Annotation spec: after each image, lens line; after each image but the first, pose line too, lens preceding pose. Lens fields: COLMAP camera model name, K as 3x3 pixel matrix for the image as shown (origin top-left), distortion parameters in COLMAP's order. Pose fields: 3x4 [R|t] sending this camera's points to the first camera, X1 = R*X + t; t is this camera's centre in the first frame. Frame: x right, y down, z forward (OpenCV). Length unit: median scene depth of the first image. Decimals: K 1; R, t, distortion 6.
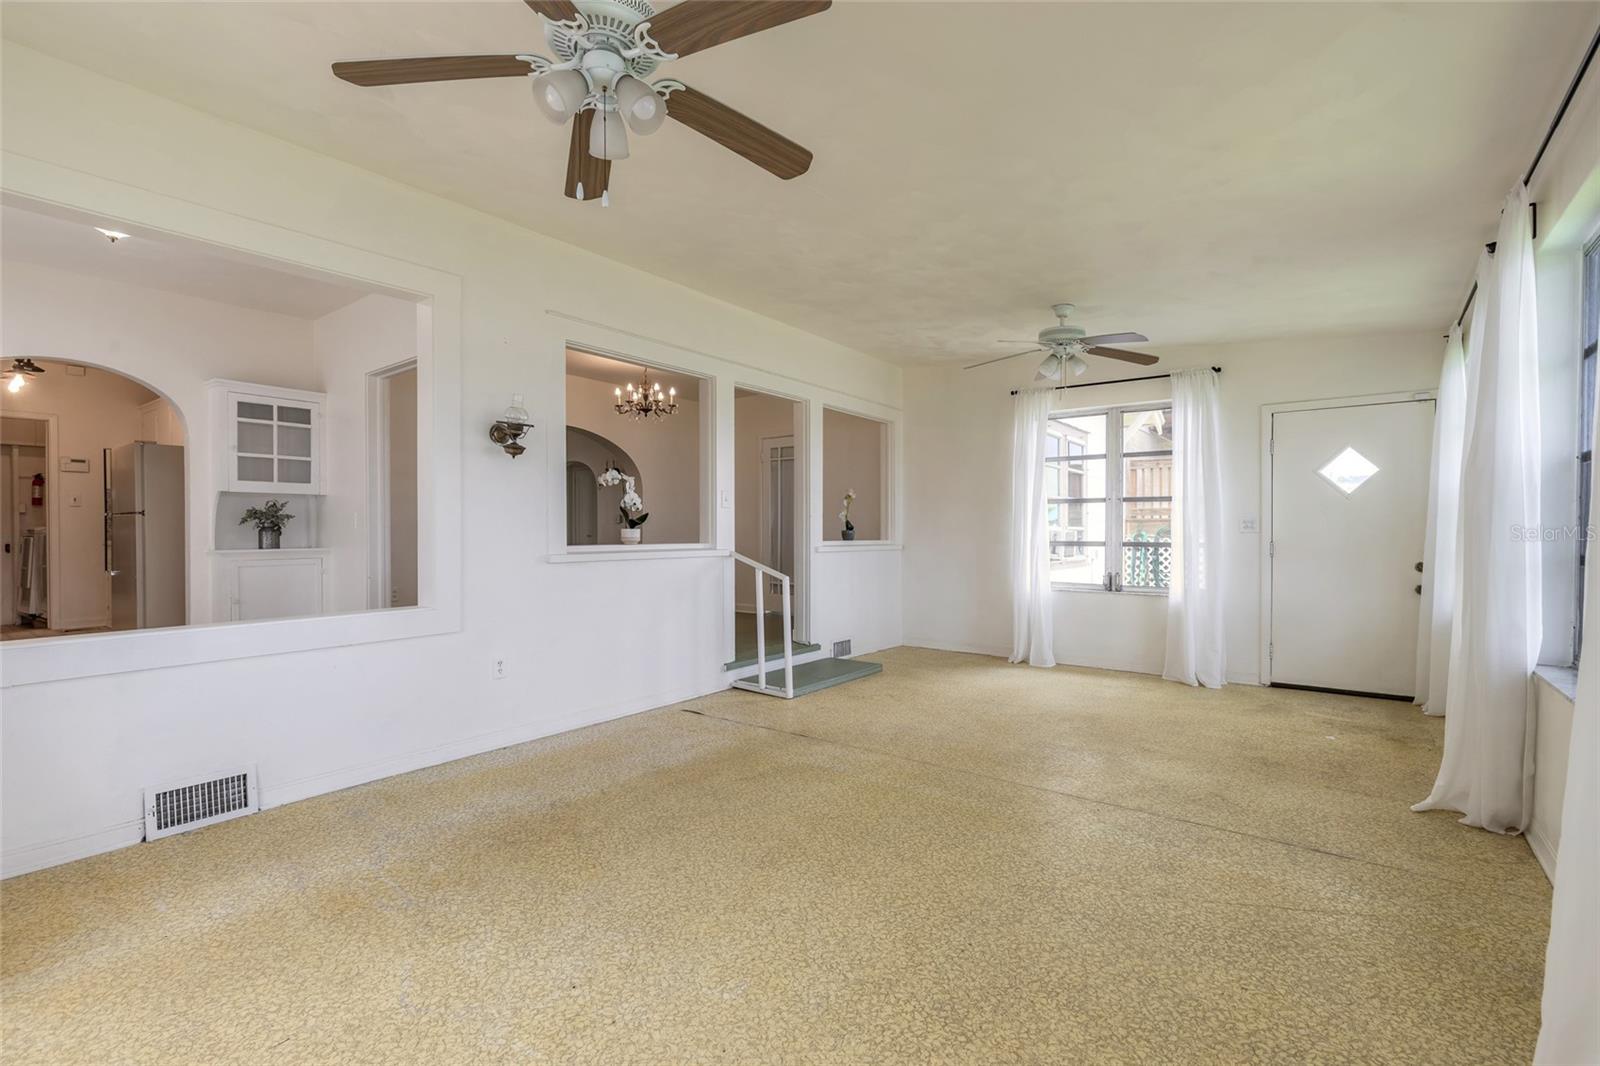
lens RADIAL K [[724.5, 0, 788.4], [0, 724.5, 537.7], [0, 0, 1]] dist [0.012191, -0.001891]
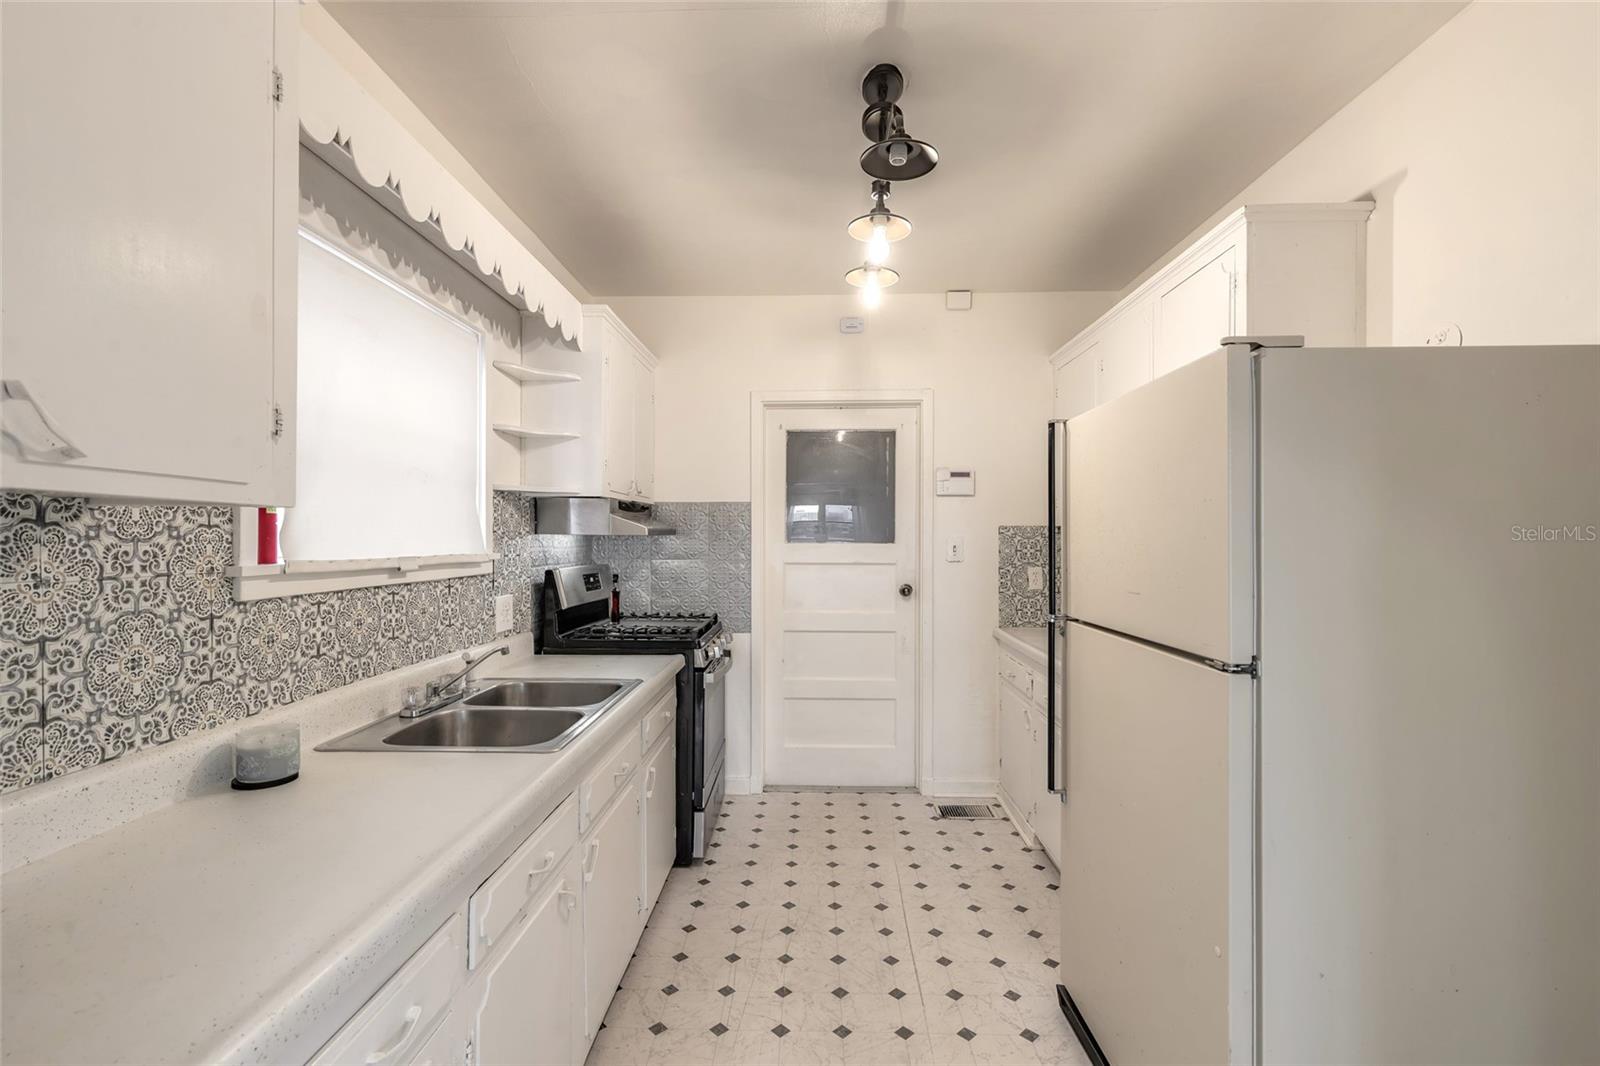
lens RADIAL K [[724.5, 0, 802.5], [0, 724.5, 537.7], [0, 0, 1]] dist [0.012191, -0.001891]
pose [[0.601176, 0.000640, -0.799117, -0.870850], [-0.008545, 0.999948, -0.005628, -0.077640], [0.799071, 0.010212, 0.601150, 0.835318]]
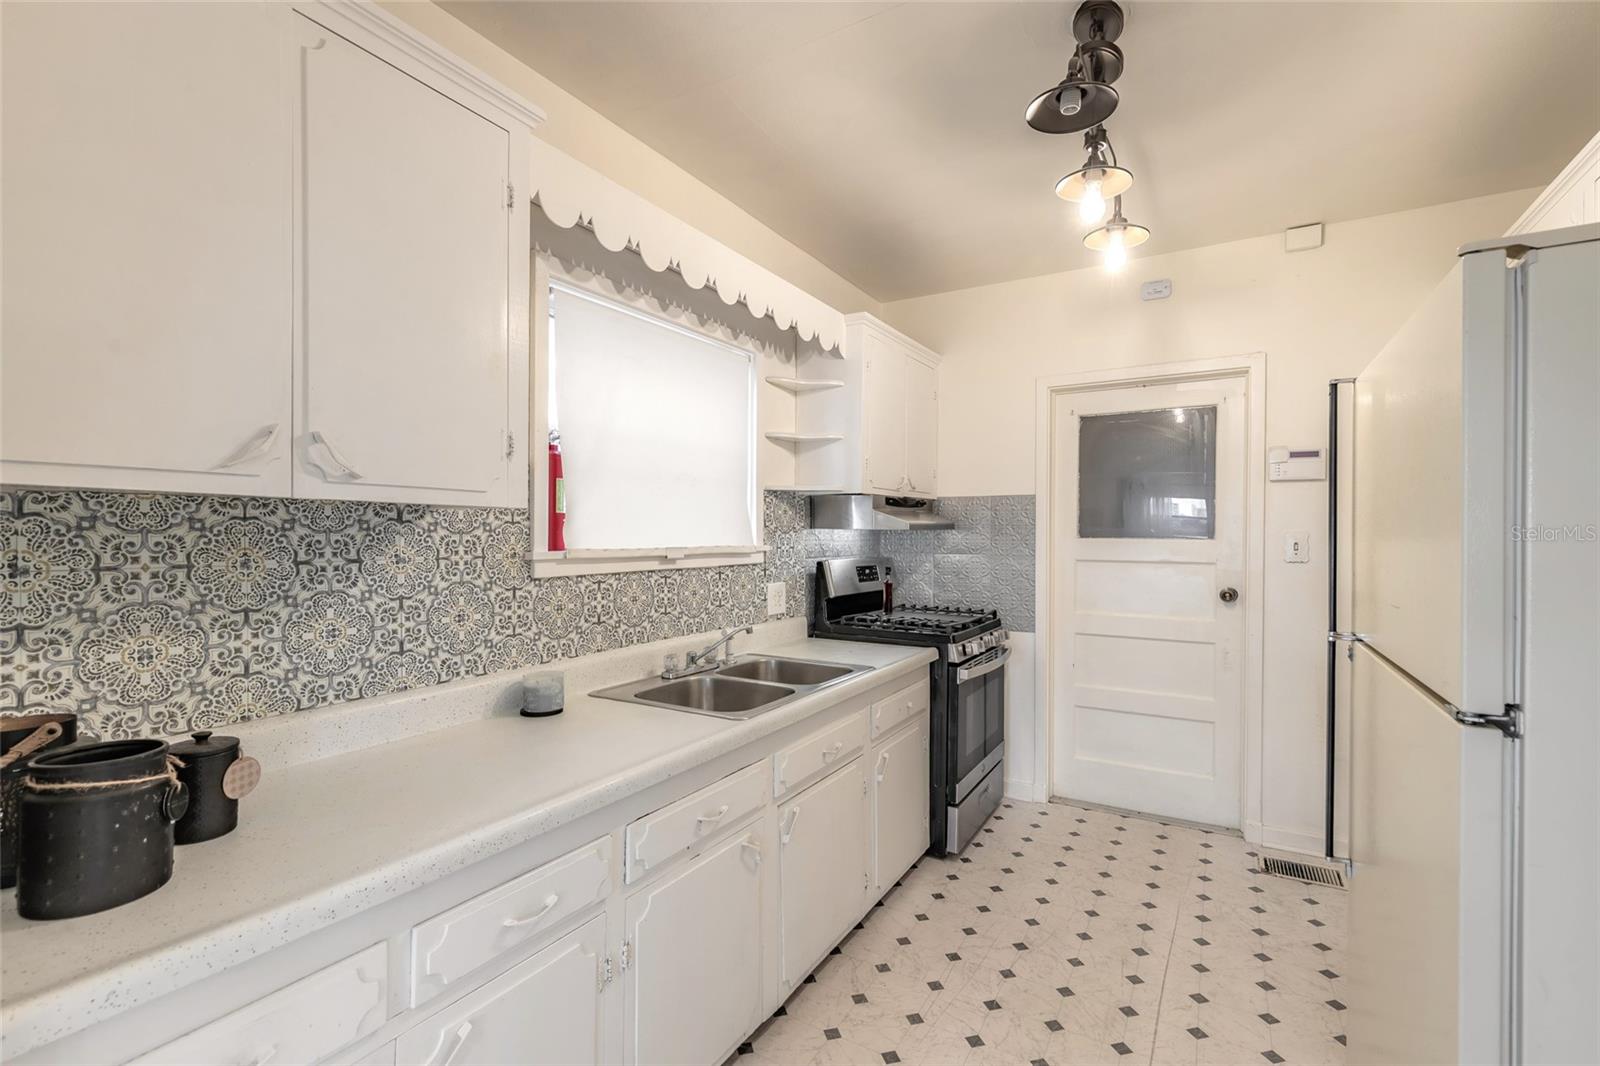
lens RADIAL K [[724.5, 0, 812.3], [0, 724.5, 538.4], [0, 0, 1]] dist [0.012191, -0.001891]
pose [[0.139212, 0.008996, -0.990222, -0.829386], [-0.011842, 0.999902, 0.007419, -0.078138], [0.990192, 0.010693, 0.139305, 0.923933]]
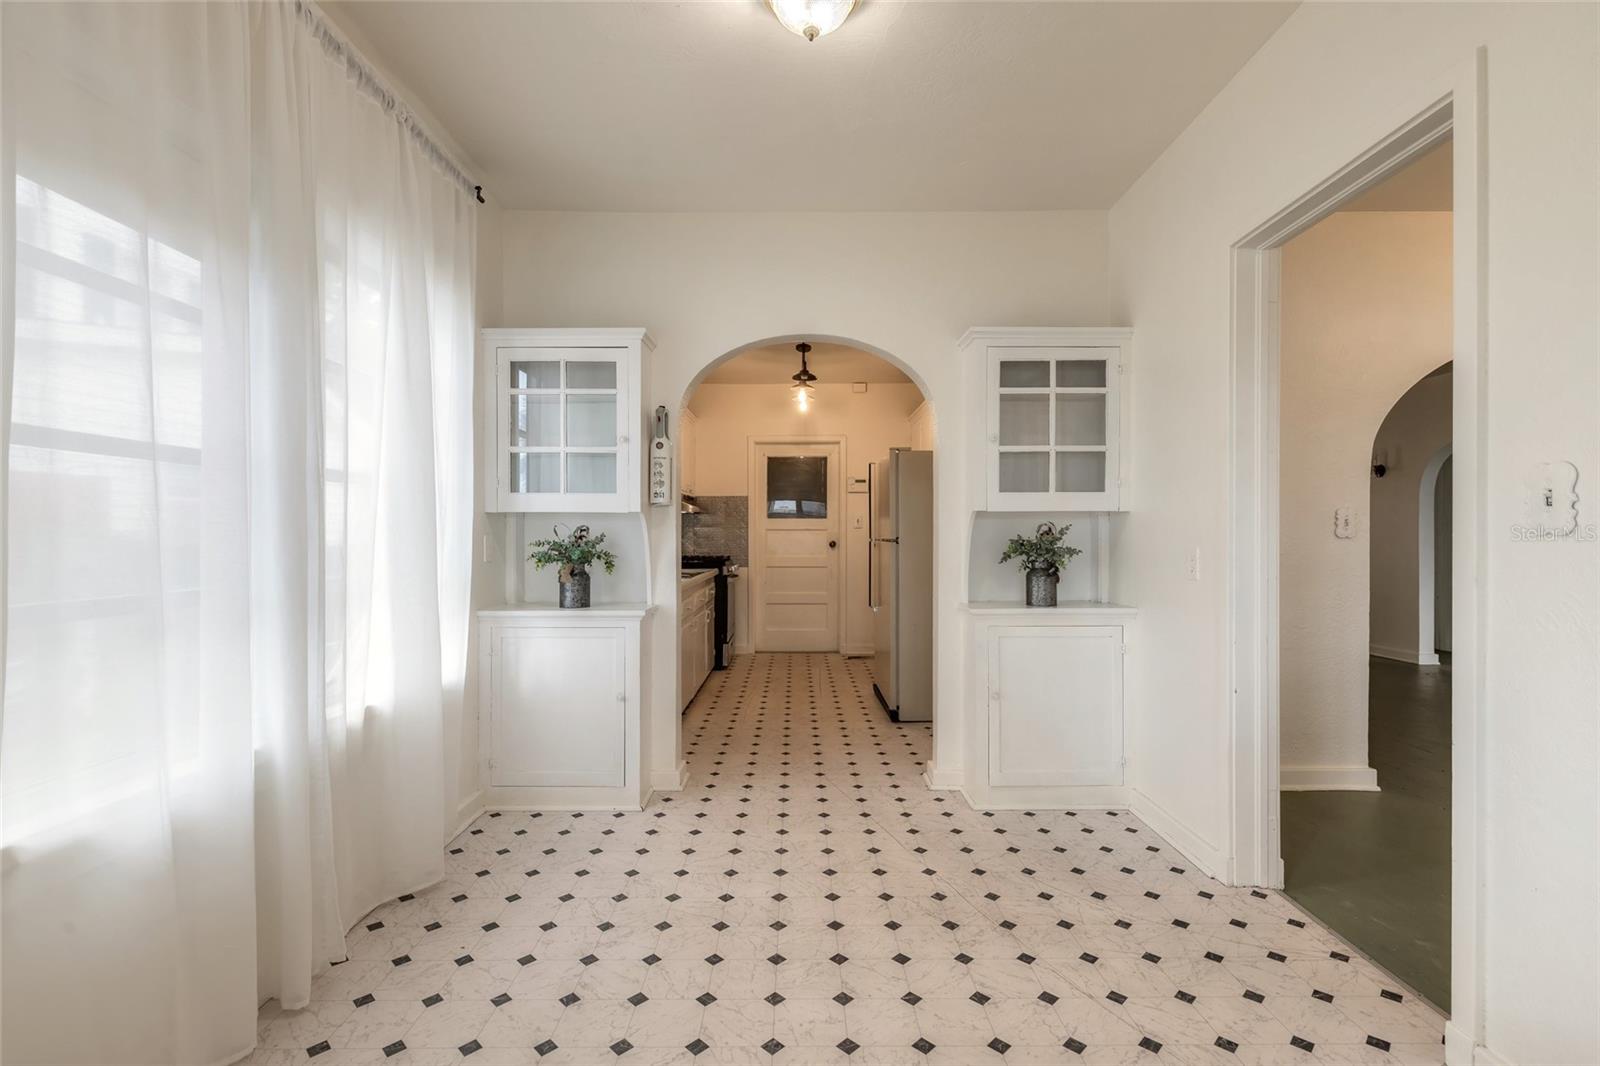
lens RADIAL K [[724.5, 0, 794.9], [0, 724.5, 536.5], [0, 0, 1]] dist [0.012191, -0.001891]
pose [[0.611473, -0.000028, -0.791266, -0.368547], [-0.006220, 0.999969, -0.004842, -0.036679], [0.791241, 0.007883, 0.611453, 0.480330]]
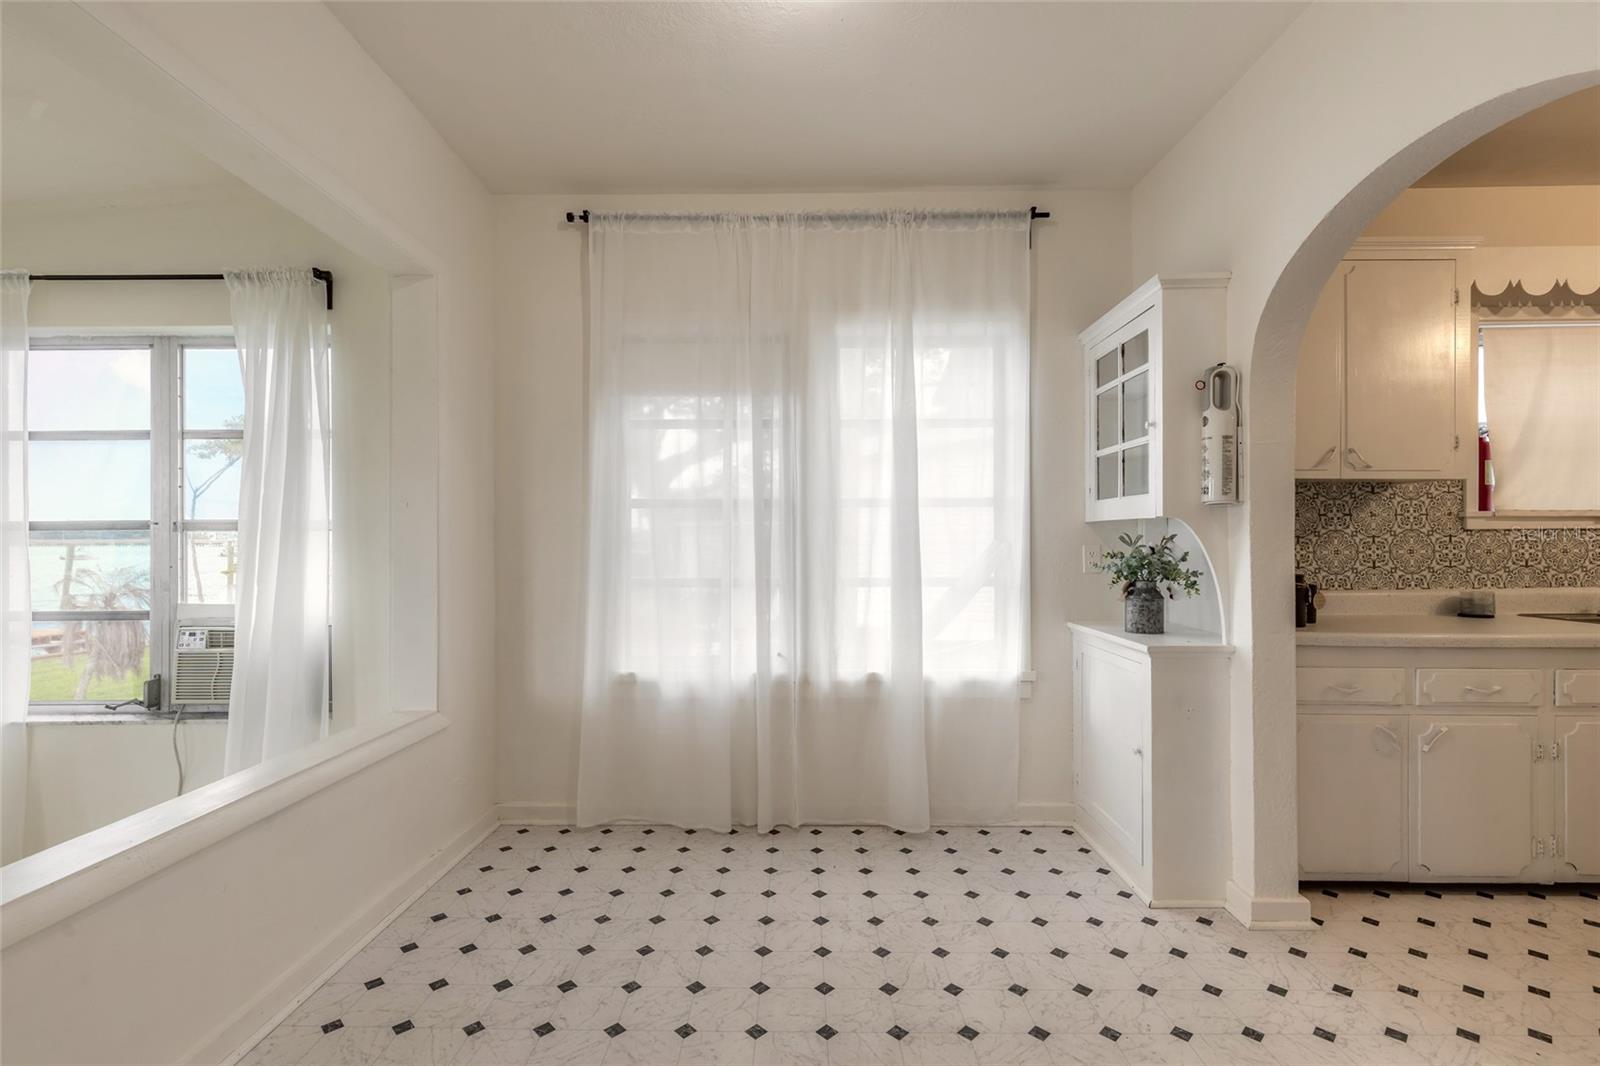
lens RADIAL K [[724.5, 0, 793.7], [0, 724.5, 539.4], [0, 0, 1]] dist [0.012191, -0.001891]
pose [[-0.796334, 0.001766, -0.604854, -0.461247], [-0.001175, 0.999989, 0.004467, -0.046236], [0.604855, 0.004268, -0.796324, 0.969350]]
